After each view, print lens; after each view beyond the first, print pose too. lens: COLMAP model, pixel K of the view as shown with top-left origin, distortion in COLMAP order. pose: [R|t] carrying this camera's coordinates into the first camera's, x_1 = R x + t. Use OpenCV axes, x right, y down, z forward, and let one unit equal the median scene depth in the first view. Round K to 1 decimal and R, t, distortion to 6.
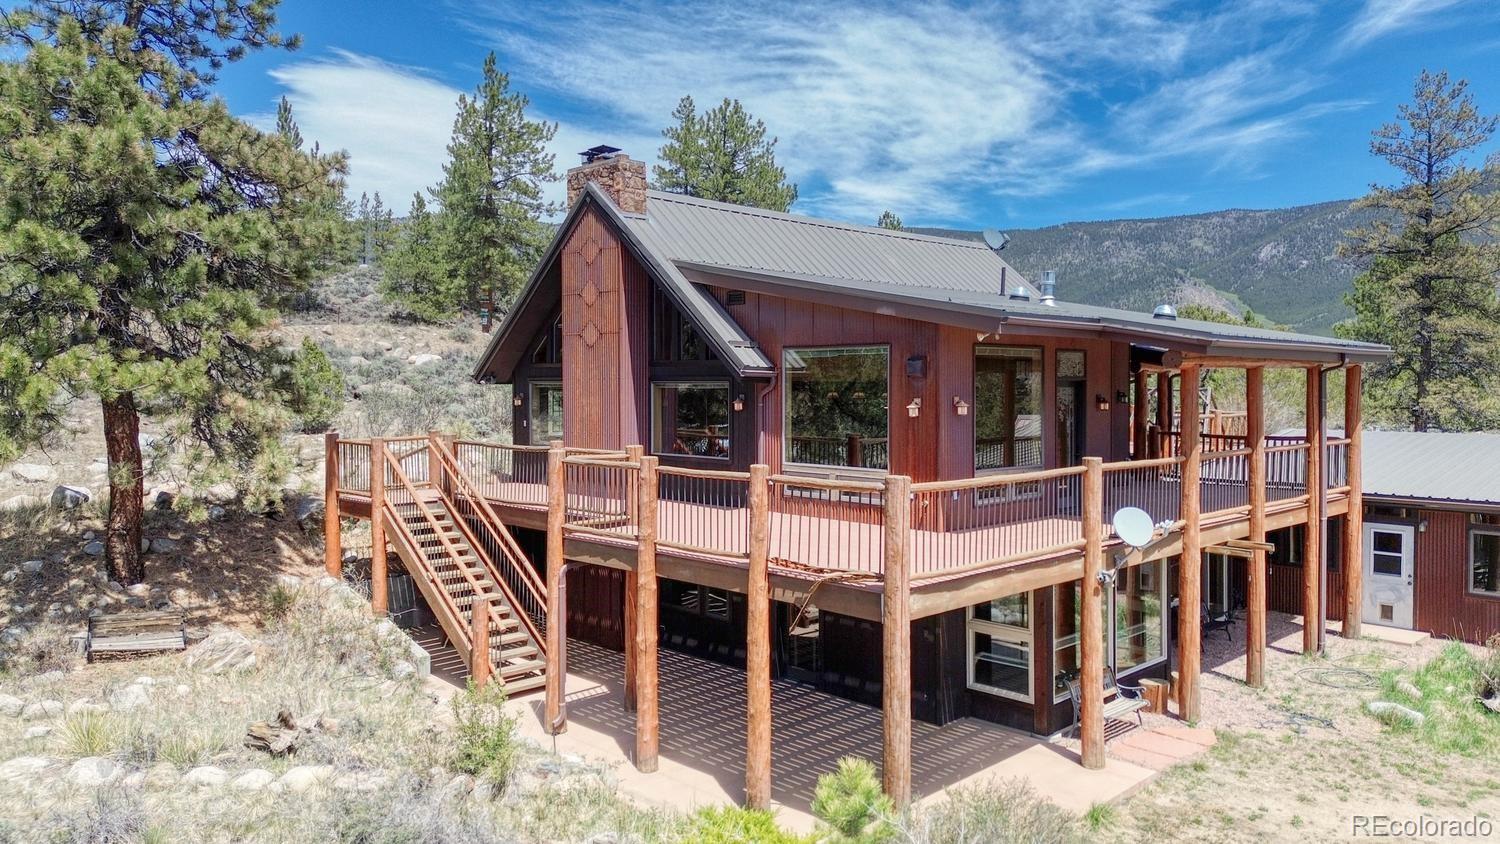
lens RADIAL K [[1124.0, 0, 734.2], [0, 1124.0, 417.9], [0, 0, 1]] dist [0.089483, -0.090644]
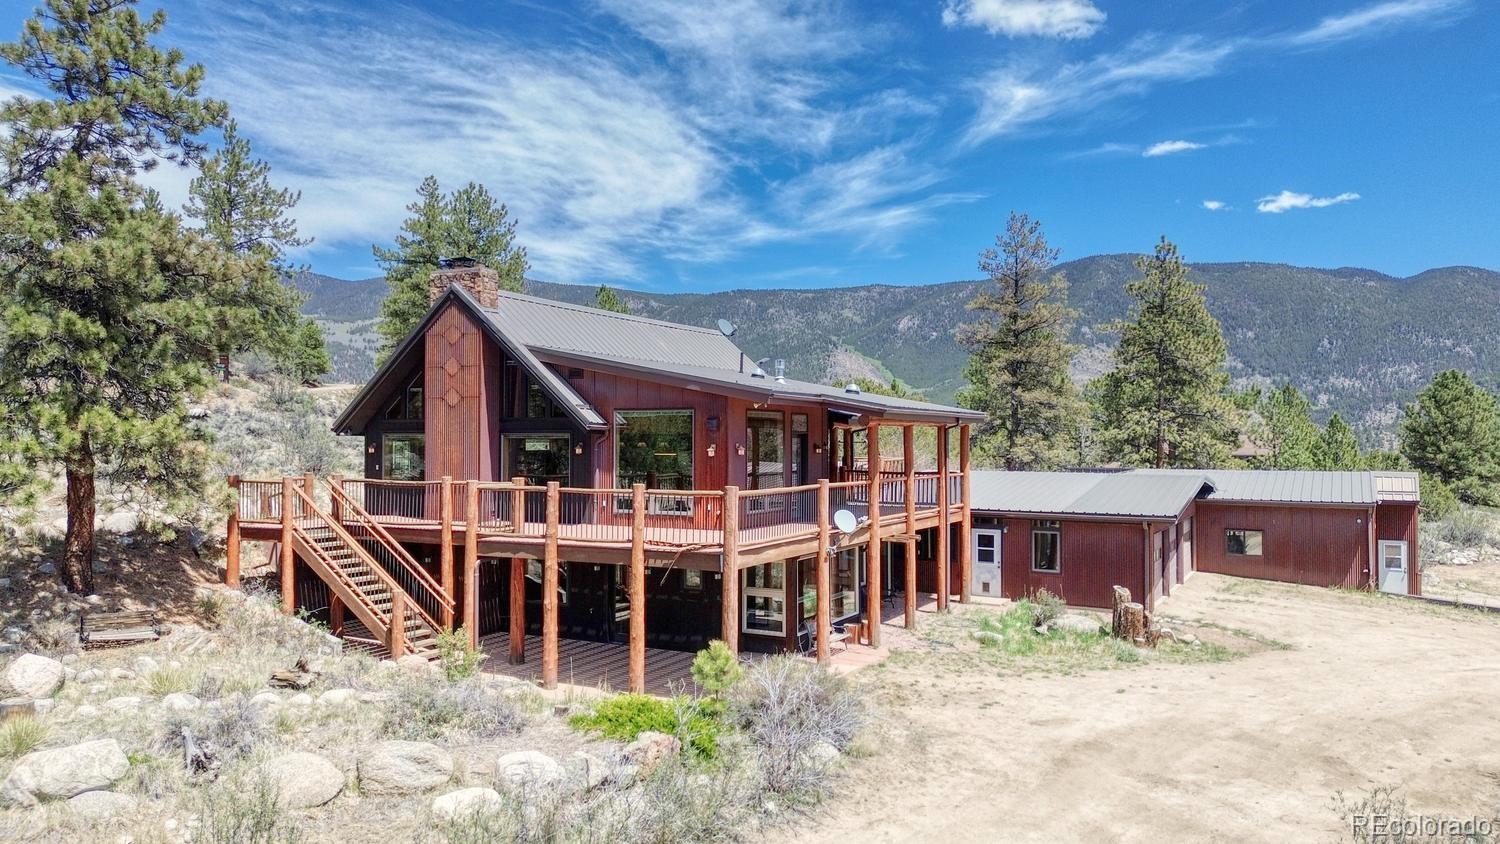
lens RADIAL K [[1124.0, 0, 772.6], [0, 1124.0, 423.3], [0, 0, 1]] dist [0.089483, -0.090644]
pose [[0.949601, 0.006500, 0.313395, -0.205769], [0.007757, 0.998991, -0.044226, 0.019114], [-0.313366, 0.044428, 0.948593, -0.412186]]
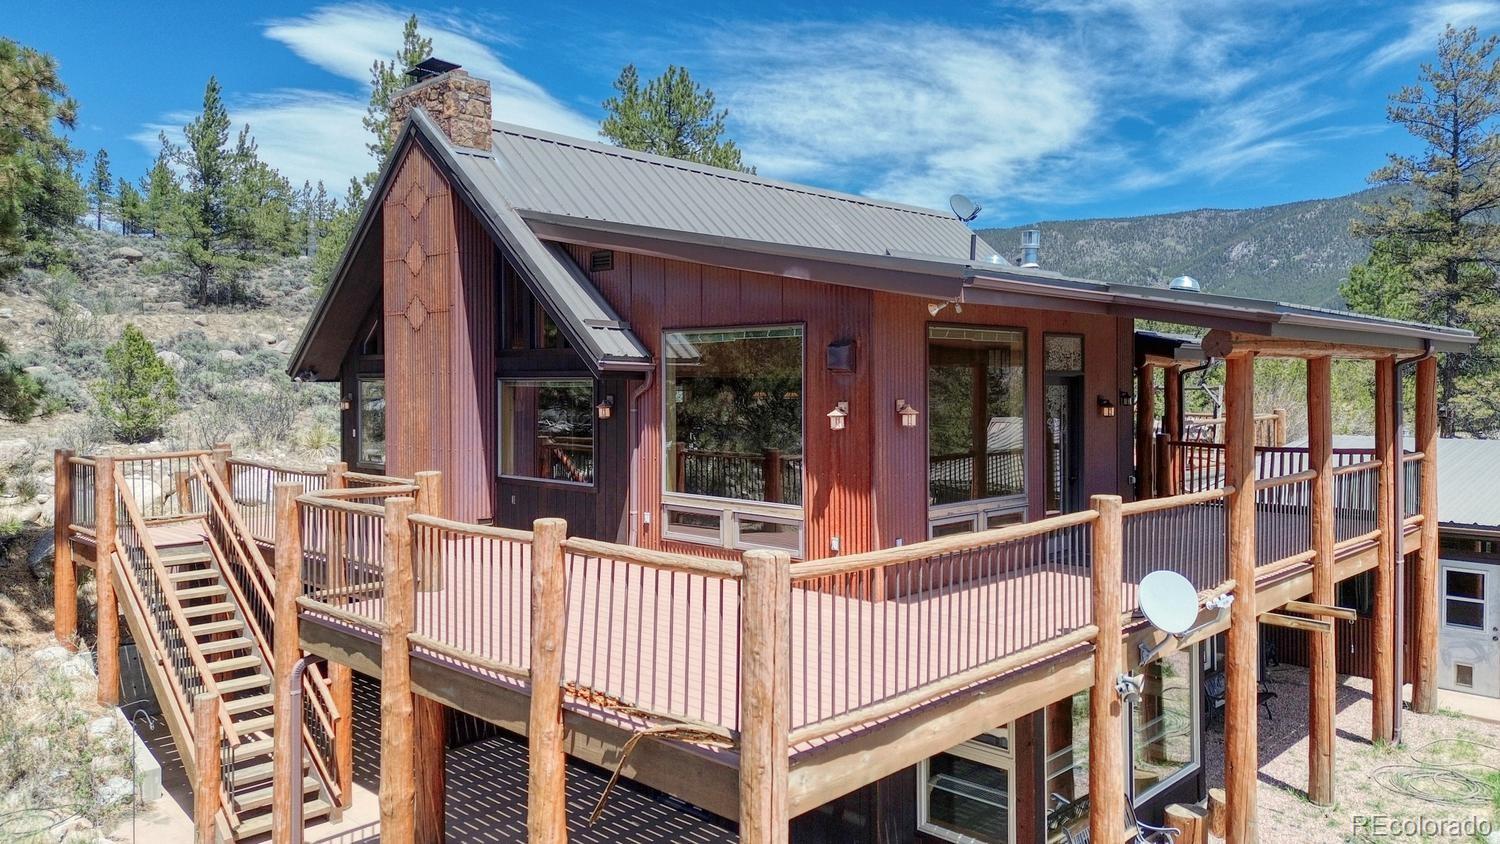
lens RADIAL K [[1124.0, 0, 736.9], [0, 1124.0, 408.8], [0, 0, 1]] dist [0.089483, -0.090644]
pose [[0.999742, -0.001516, 0.022650, 0.071115], [0.001666, 0.999977, -0.006597, -0.007614], [-0.022640, 0.006633, 0.999722, 0.277729]]
